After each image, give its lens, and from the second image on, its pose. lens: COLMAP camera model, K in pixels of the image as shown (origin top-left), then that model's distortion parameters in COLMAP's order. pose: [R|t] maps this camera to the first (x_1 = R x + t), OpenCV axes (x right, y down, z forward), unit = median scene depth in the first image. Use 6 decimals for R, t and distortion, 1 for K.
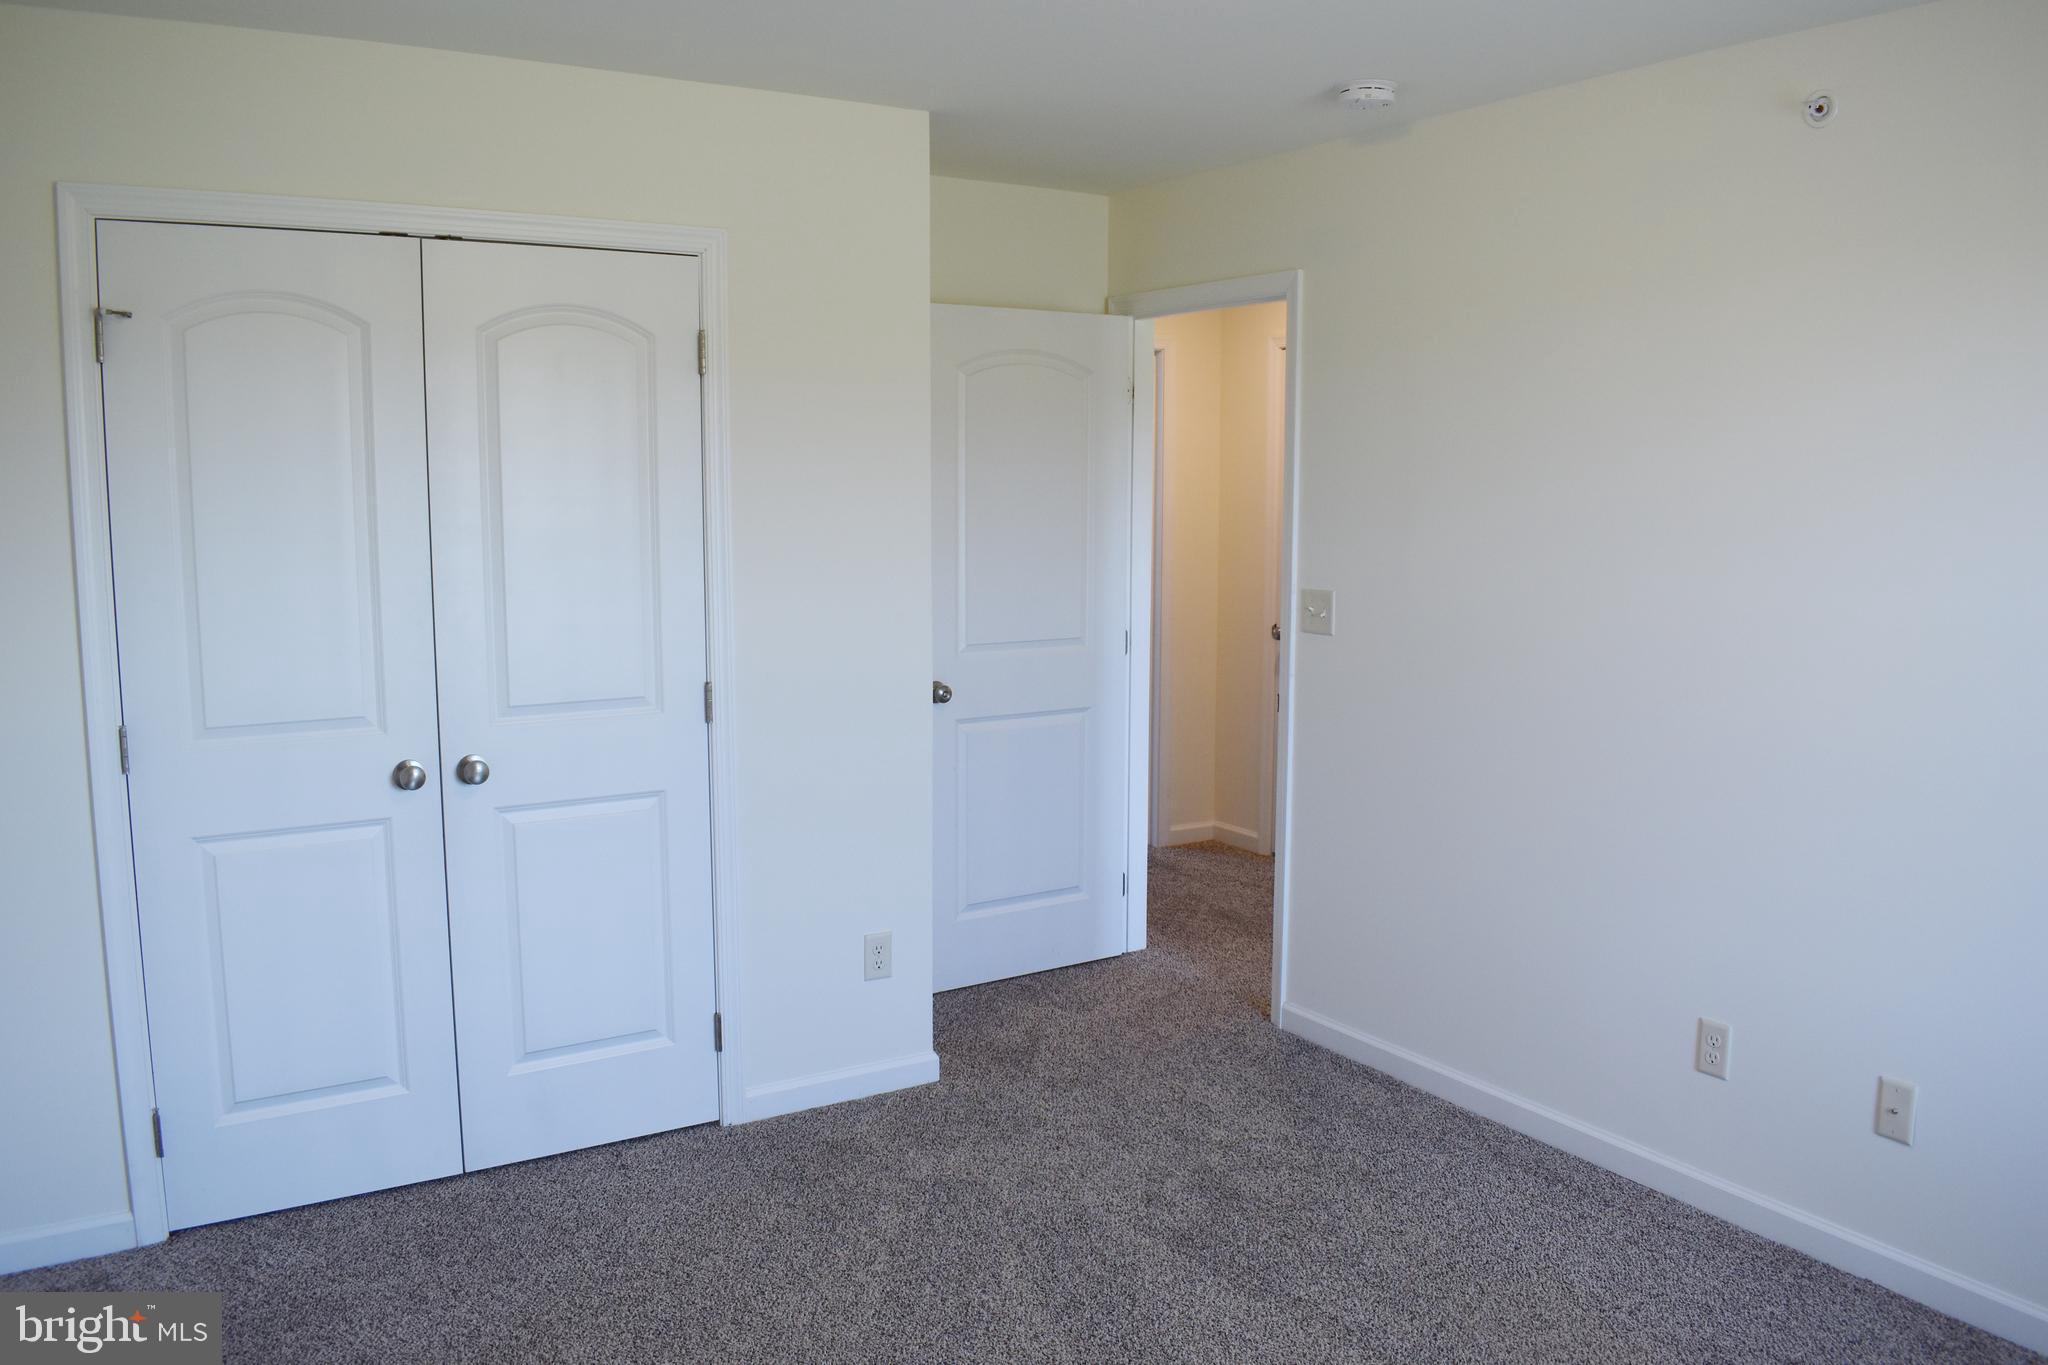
lens RADIAL K [[1592.6, 0, 1036.0], [0, 1592.6, 675.5], [0, 0, 1]] dist [-0.098552, 0.017006]
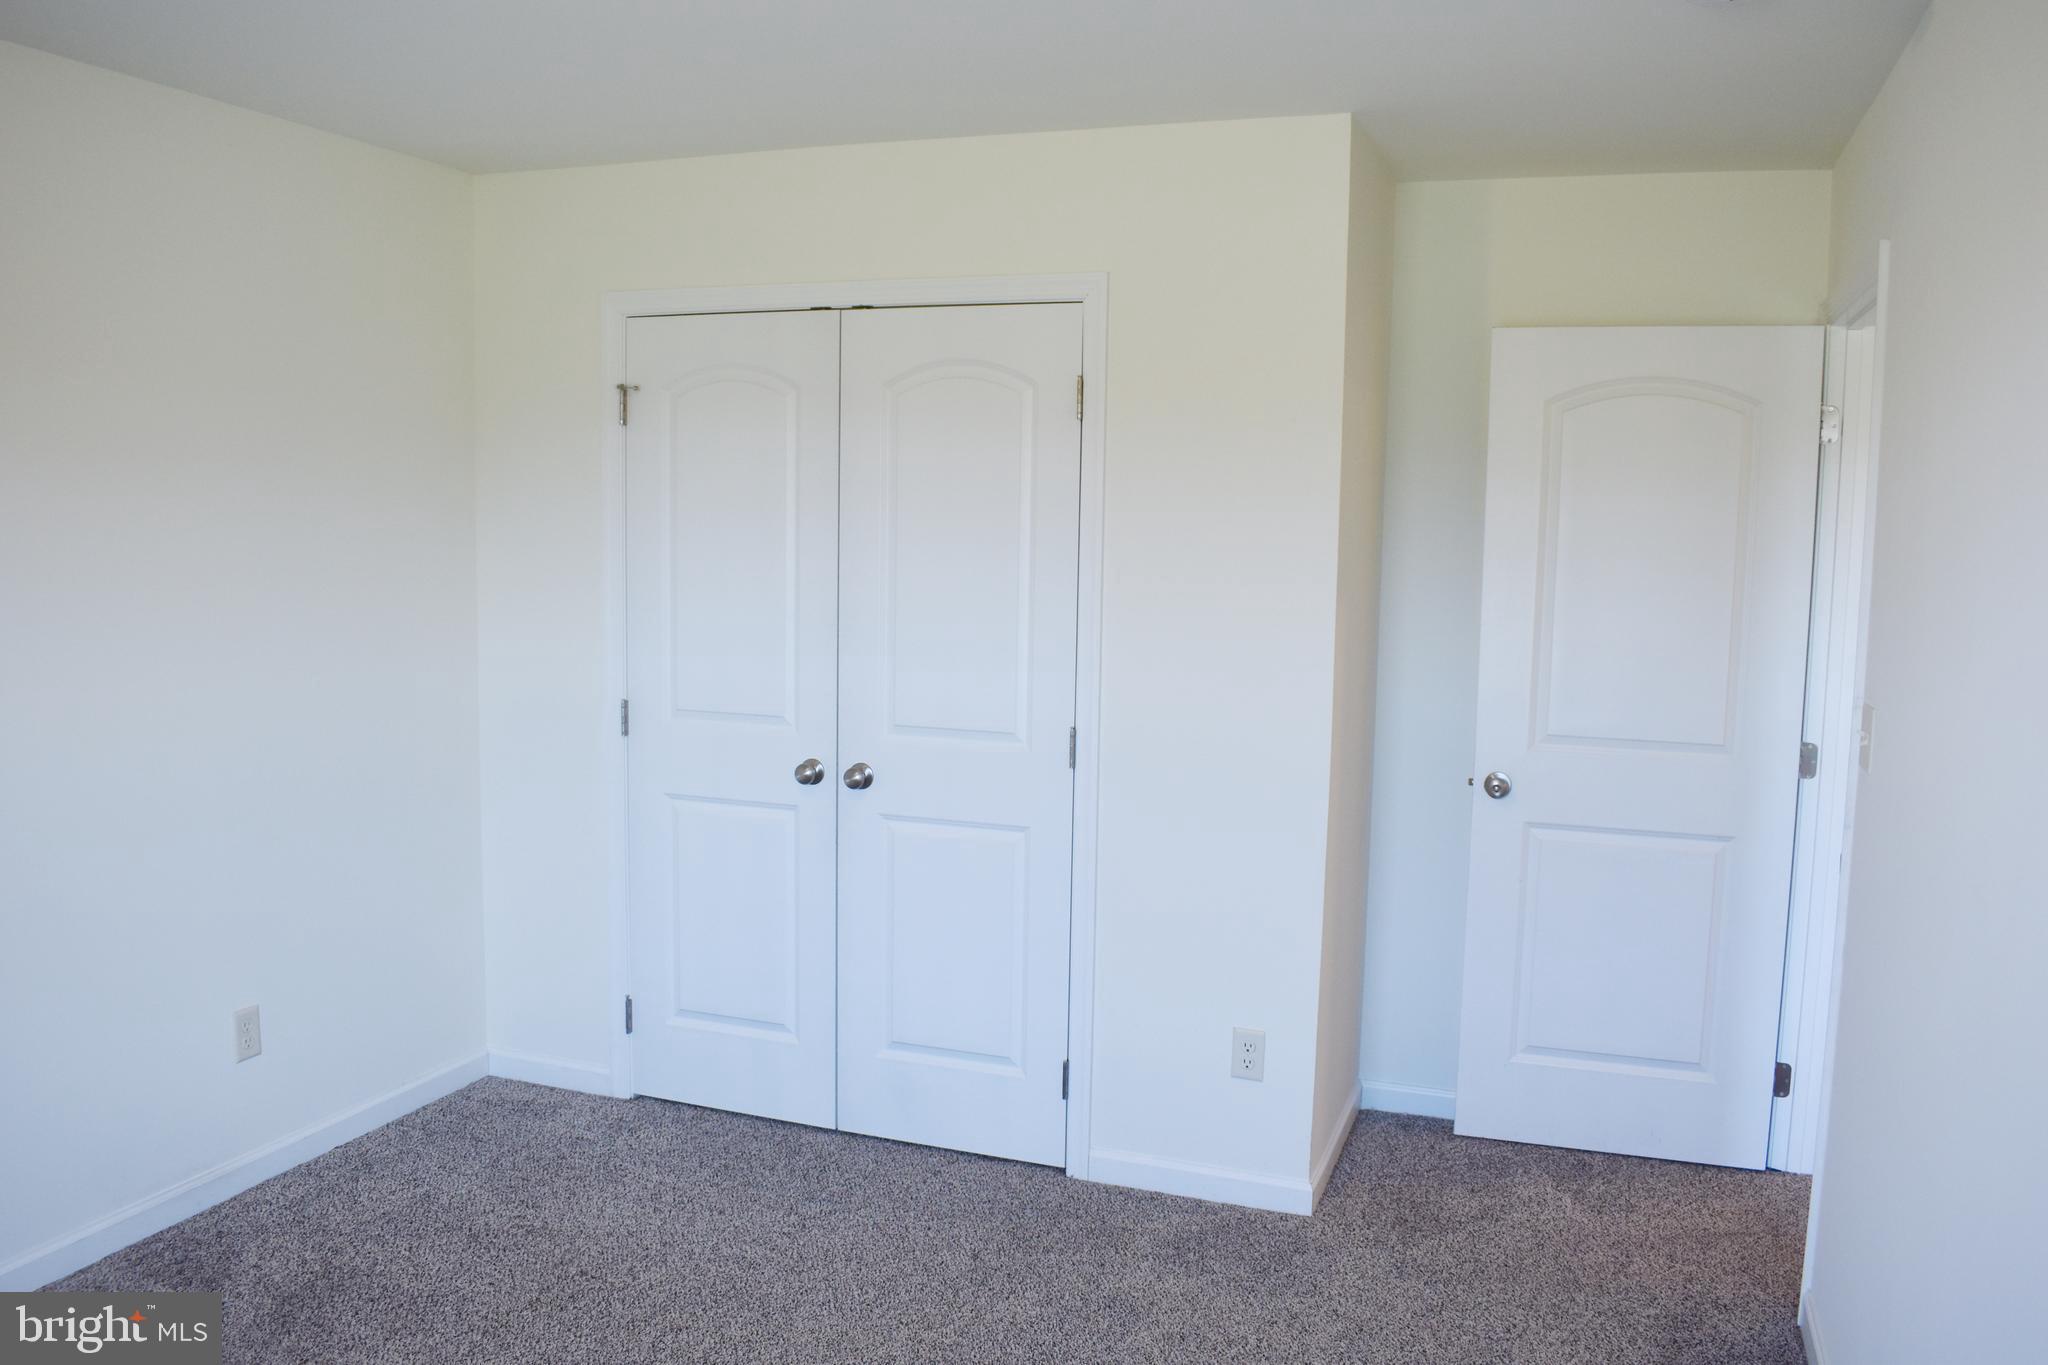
lens RADIAL K [[1592.6, 0, 1031.9], [0, 1592.6, 685.0], [0, 0, 1]] dist [-0.098552, 0.017006]
pose [[0.609003, 0.090207, -0.788022, 0.559335], [-0.116310, 0.992928, 0.023777, -0.042654], [0.784594, 0.077175, 0.615188, 0.358444]]
